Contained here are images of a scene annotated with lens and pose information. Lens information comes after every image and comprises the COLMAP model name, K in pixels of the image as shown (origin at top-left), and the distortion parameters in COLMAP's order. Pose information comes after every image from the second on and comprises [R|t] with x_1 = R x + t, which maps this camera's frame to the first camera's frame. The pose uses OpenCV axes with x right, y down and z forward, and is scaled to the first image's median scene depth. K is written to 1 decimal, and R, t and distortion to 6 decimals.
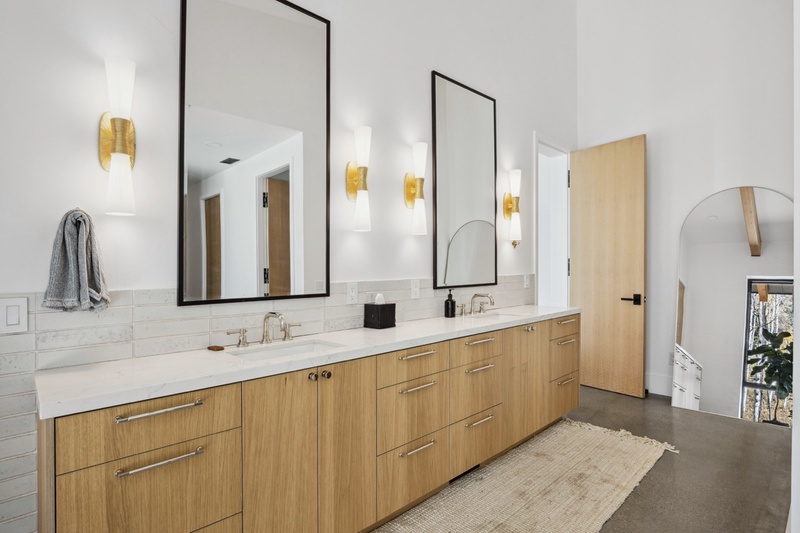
lens RADIAL K [[382.5, 0, 400.0], [0, 382.5, 266.5], [0, 0, 1]] dist [-0.011652, -0.000241]
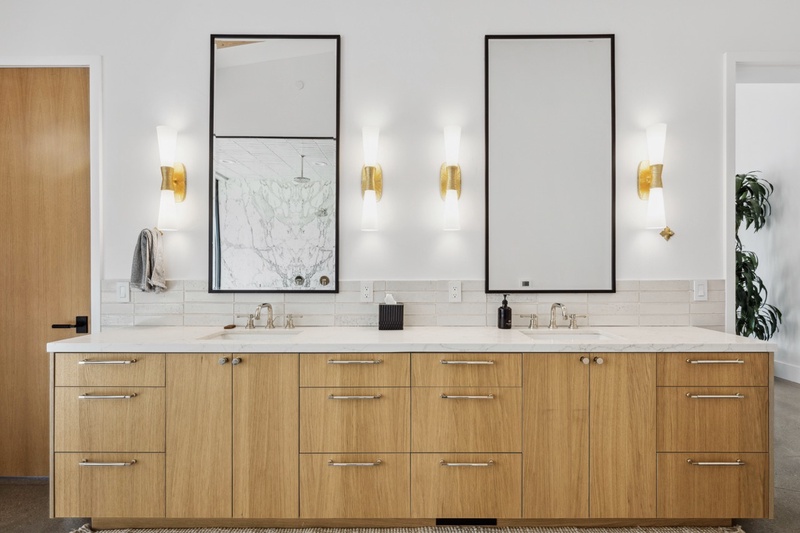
lens RADIAL K [[343.2, 0, 400.0], [0, 343.2, 266.5], [0, 0, 1]] dist [0.000788, 0.000269]
pose [[0.753210, 0.009974, -0.657705, 0.583212], [-0.006839, 0.999950, 0.007332, -0.005413], [0.657745, -0.001025, 0.753240, 0.387339]]
